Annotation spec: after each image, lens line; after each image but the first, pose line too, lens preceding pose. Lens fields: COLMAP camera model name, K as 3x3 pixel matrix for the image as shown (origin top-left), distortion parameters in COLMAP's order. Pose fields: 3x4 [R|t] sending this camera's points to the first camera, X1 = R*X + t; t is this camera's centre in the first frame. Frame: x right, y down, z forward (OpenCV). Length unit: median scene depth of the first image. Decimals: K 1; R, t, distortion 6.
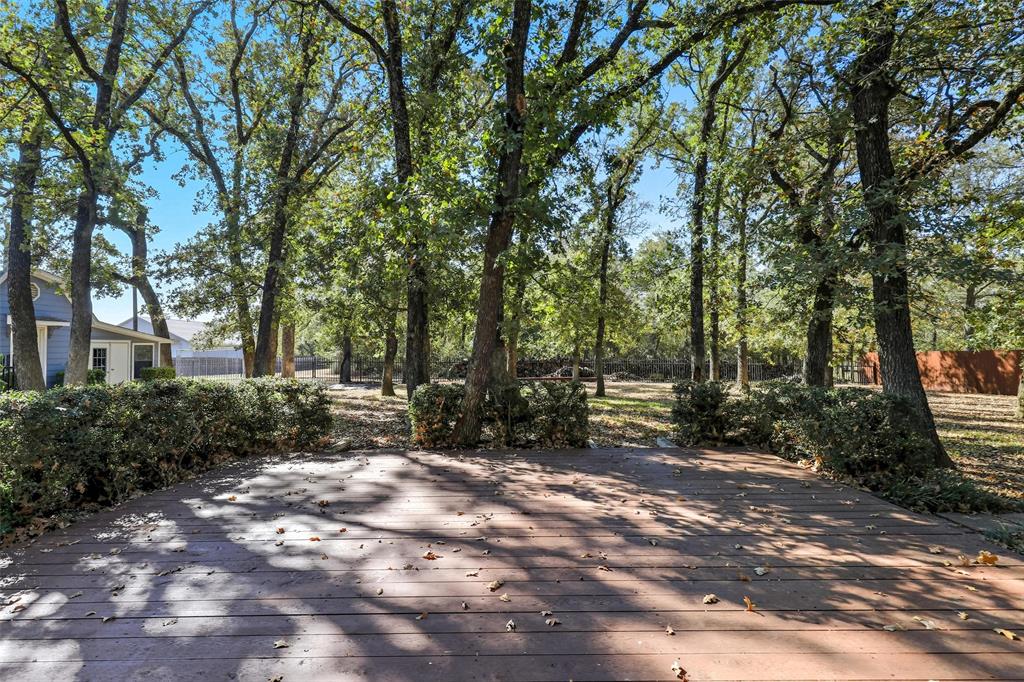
lens RADIAL K [[470.0, 0, 512.6], [0, 470.0, 347.7], [0, 0, 1]] dist [-0.000171, -0.000214]
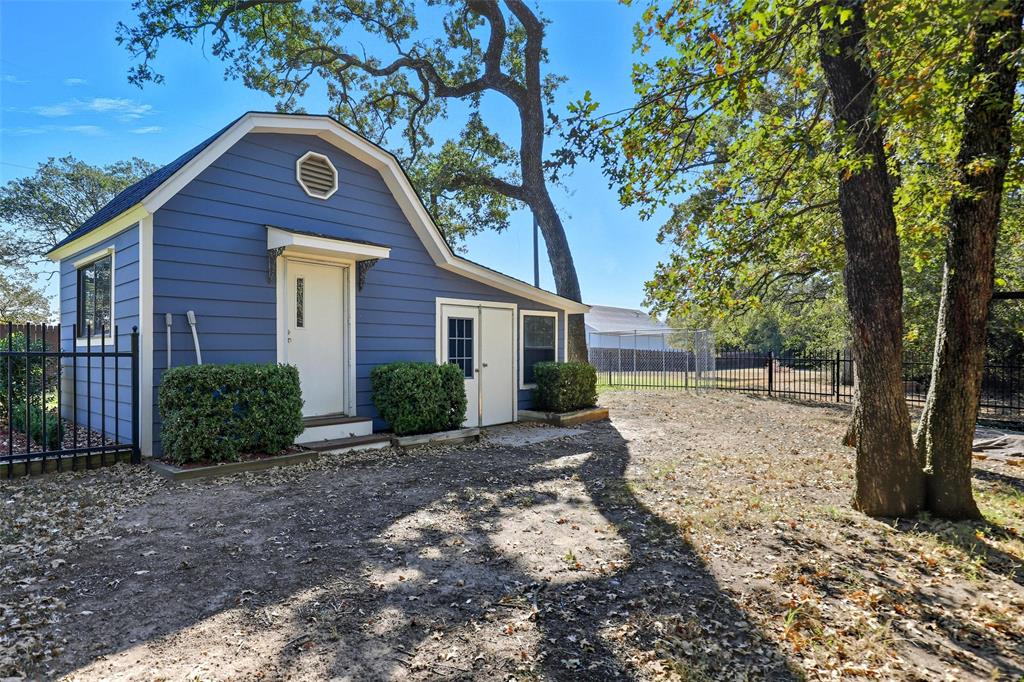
lens RADIAL K [[475.8, 0, 512.0], [0, 475.8, 341.0], [0, 0, 1]] dist [0.000851, 0.000056]
pose [[0.724114, -0.013777, -0.689543, -0.468952], [0.007007, 0.999896, -0.012620, 0.026462], [0.689645, 0.004307, 0.724135, 0.626552]]
